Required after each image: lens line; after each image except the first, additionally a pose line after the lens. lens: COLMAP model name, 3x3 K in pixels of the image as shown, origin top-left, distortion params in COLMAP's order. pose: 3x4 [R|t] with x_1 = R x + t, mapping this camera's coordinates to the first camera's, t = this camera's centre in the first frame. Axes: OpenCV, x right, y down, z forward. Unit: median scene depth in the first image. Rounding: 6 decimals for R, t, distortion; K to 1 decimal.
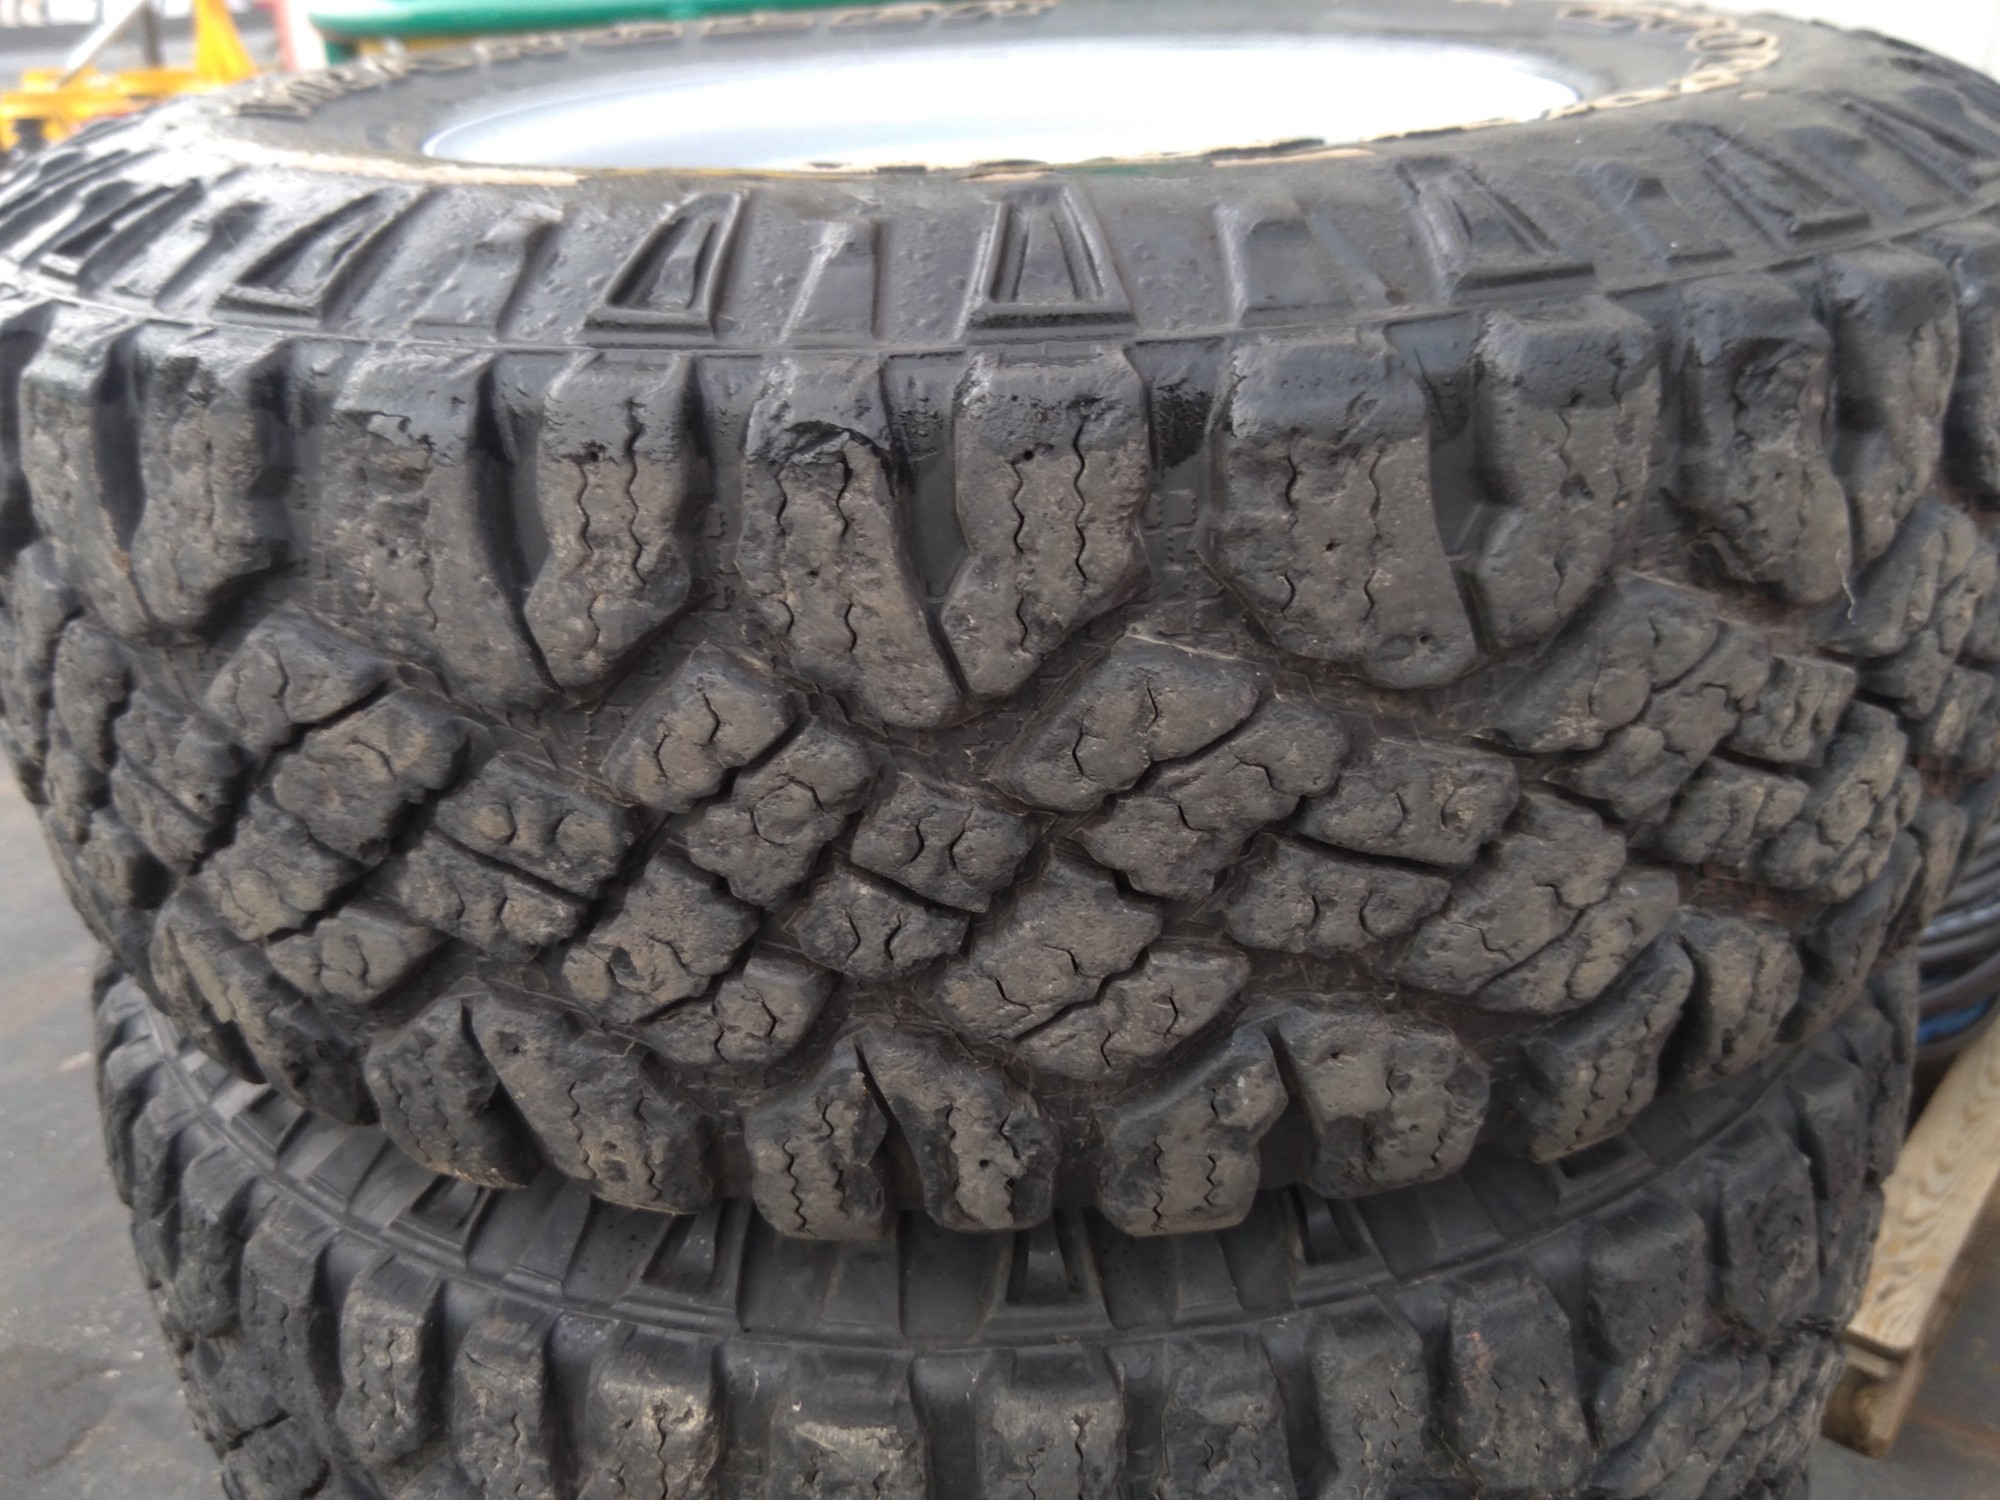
lens RADIAL K [[1531.1, 0, 1002.5], [0, 1531.1, 721.8], [0, 0, 1]] dist [0.128103, -0.166314]
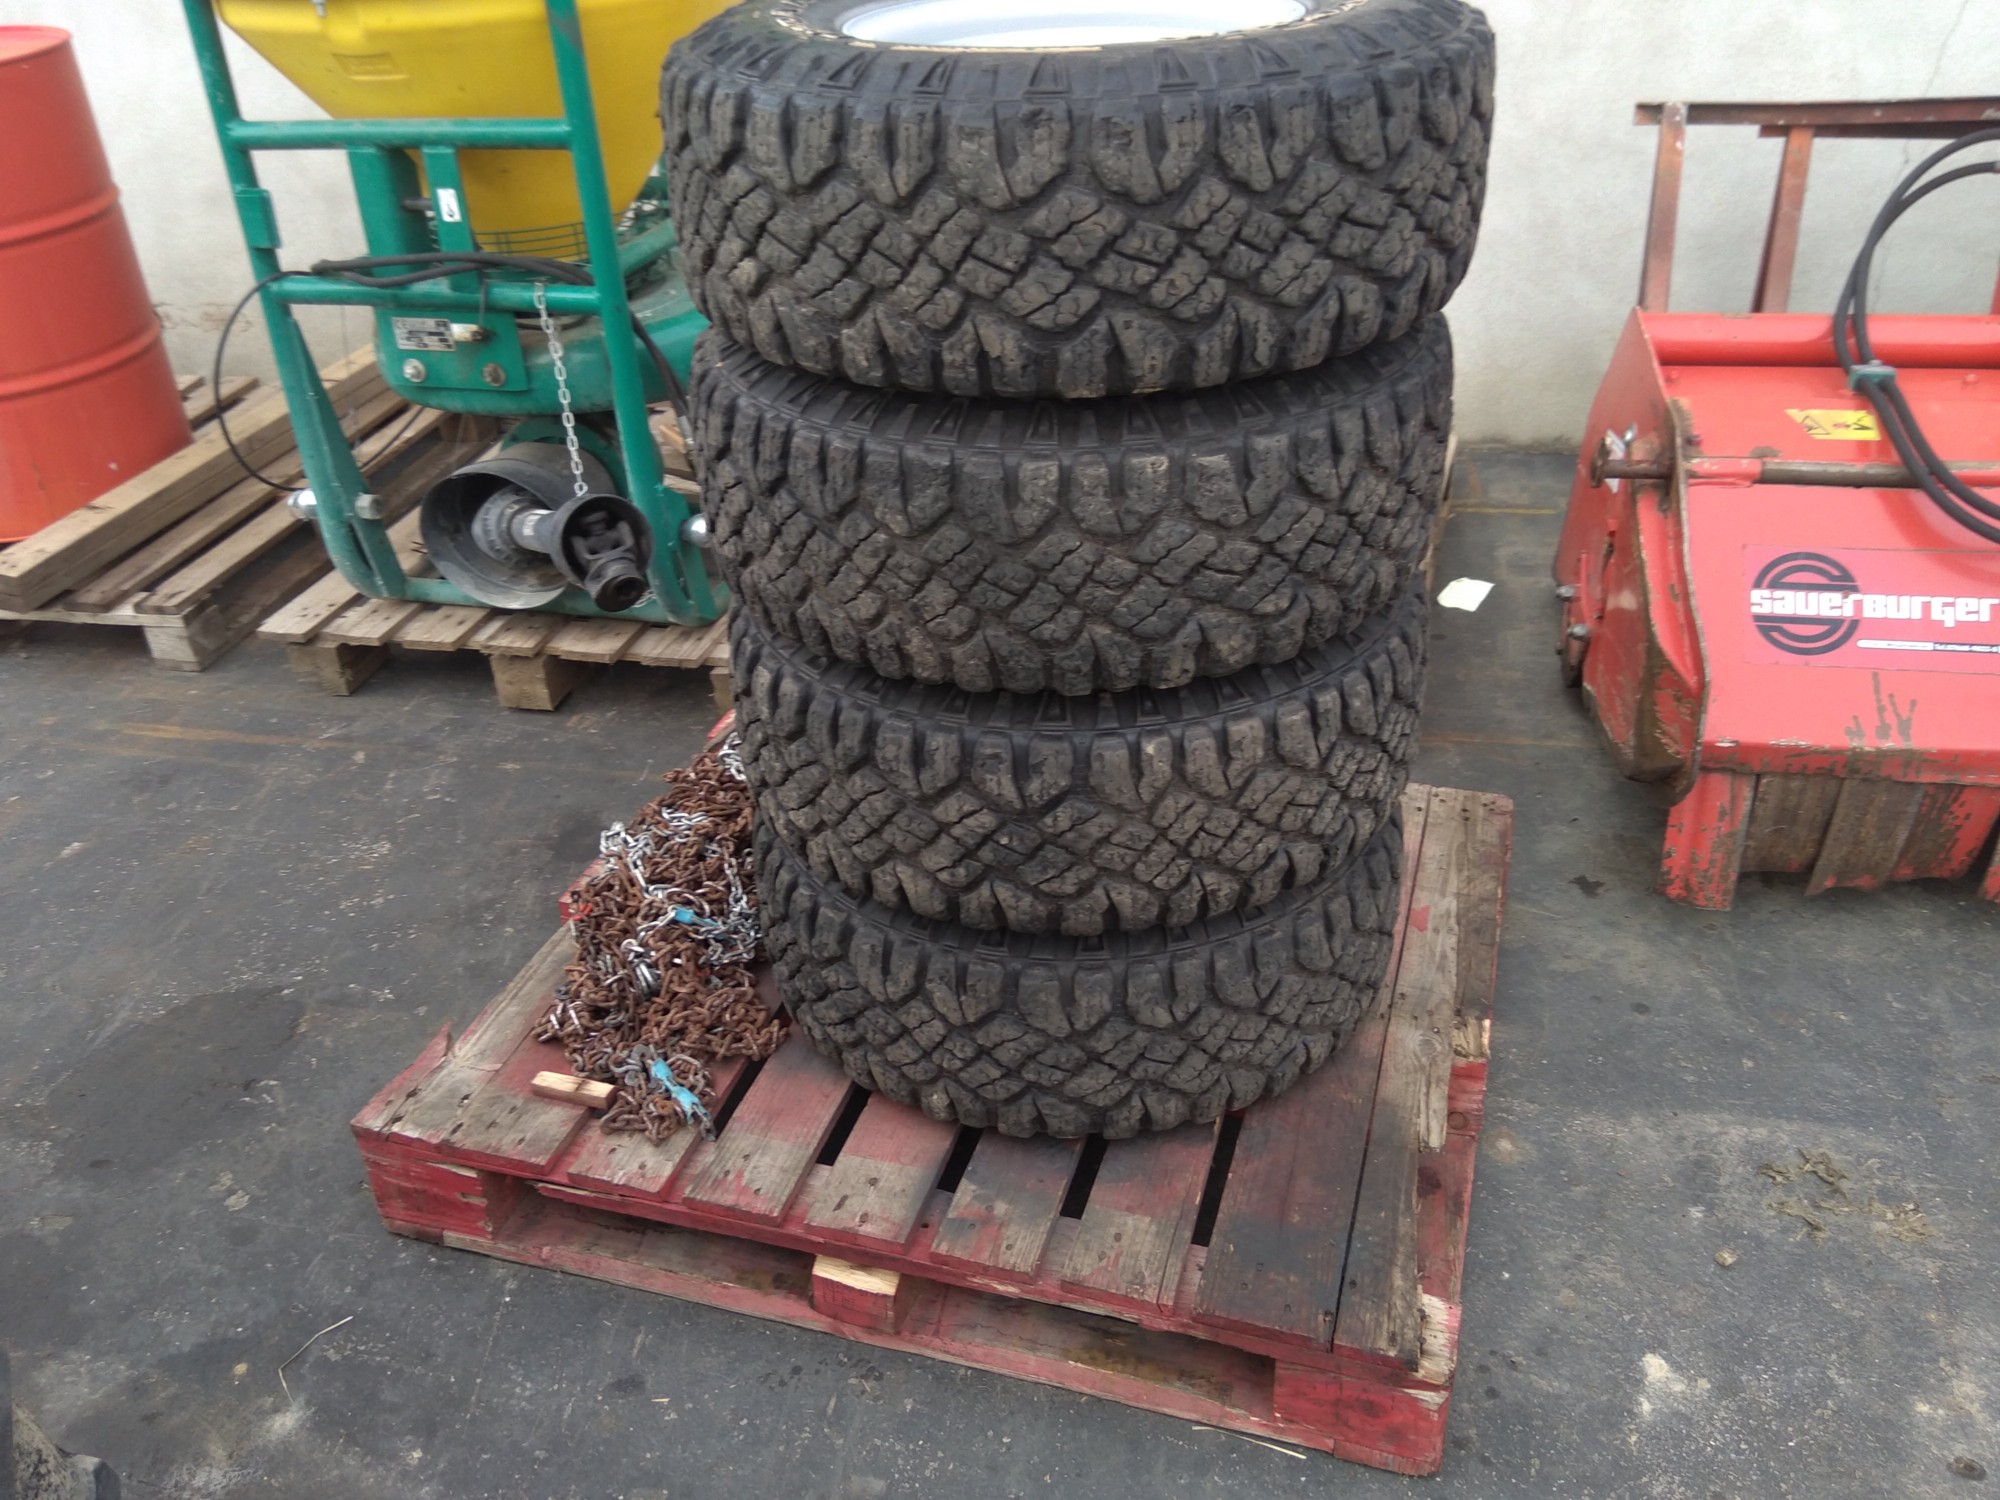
lens RADIAL K [[1531.1, 0, 1002.5], [0, 1531.1, 721.8], [0, 0, 1]] dist [0.128103, -0.166314]
pose [[0.924908, -0.198384, 0.324327, -1.928753], [0.169083, 0.978697, 0.116461, 0.652667], [-0.340522, -0.052877, 0.938748, -2.165345]]
